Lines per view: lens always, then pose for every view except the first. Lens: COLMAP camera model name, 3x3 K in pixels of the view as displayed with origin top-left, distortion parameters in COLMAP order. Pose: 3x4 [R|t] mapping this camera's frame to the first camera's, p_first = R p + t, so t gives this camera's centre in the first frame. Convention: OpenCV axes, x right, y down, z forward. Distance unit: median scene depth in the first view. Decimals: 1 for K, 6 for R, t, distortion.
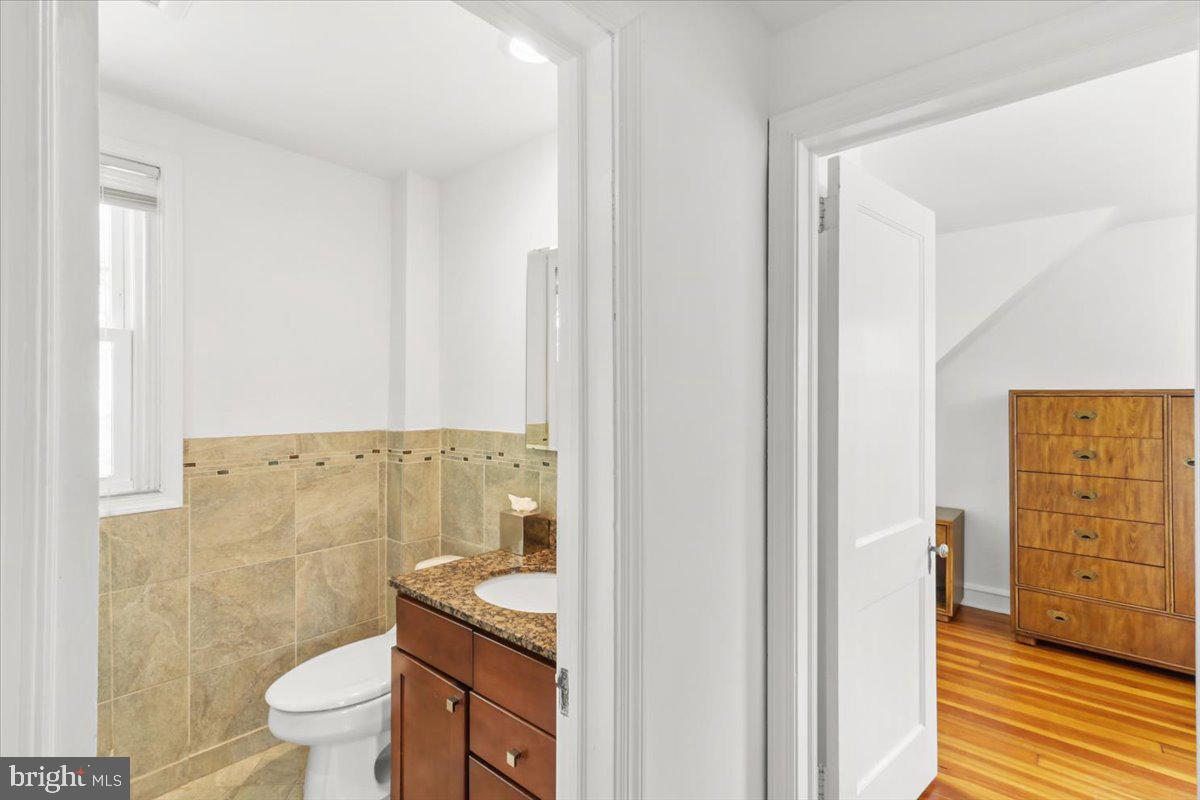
lens RADIAL K [[562.1, 0, 595.3], [0, 562.1, 392.1], [0, 0, 1]] dist [-0.001286, -0.008340]
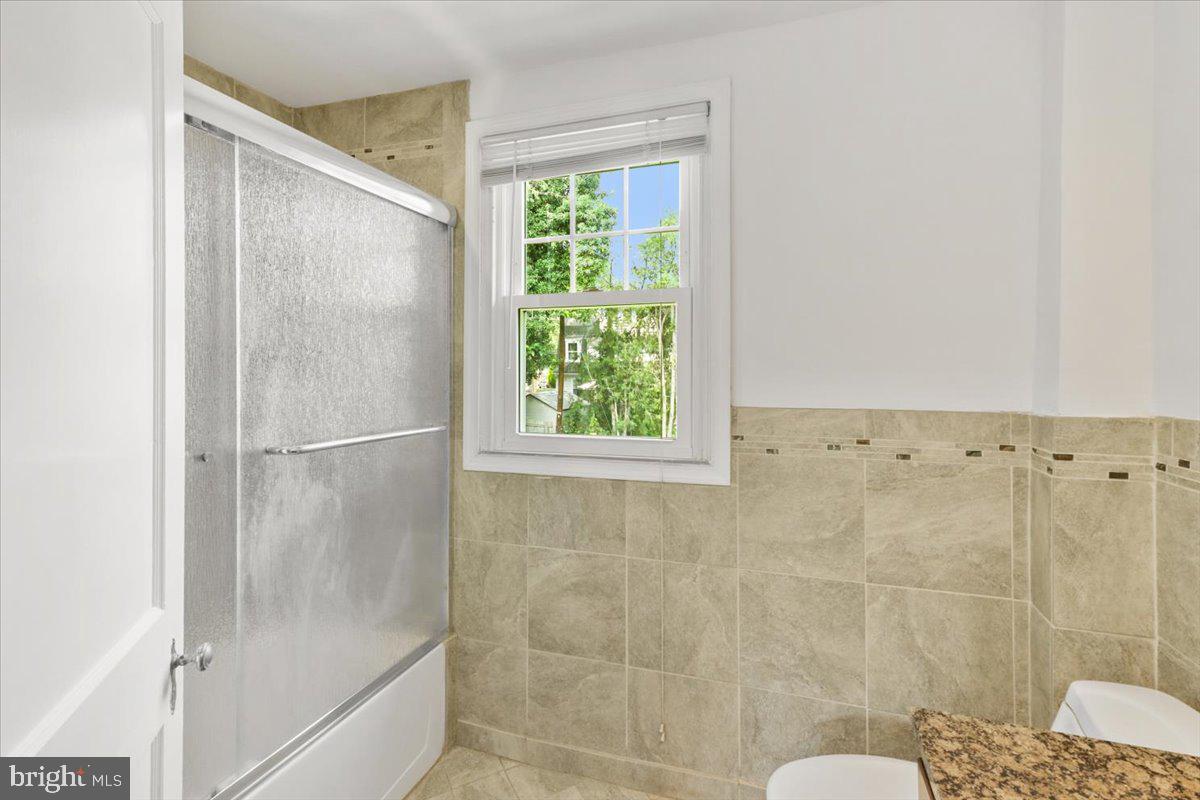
lens RADIAL K [[564.9, 0, 600.7], [0, 564.9, 374.3], [0, 0, 1]] dist [0.004060, 0.001189]
pose [[0.388538, 0.000346, -0.921433, -0.013092], [0.005890, 0.999979, 0.002859, 0.027214], [0.921414, -0.006538, 0.388527, 0.426177]]
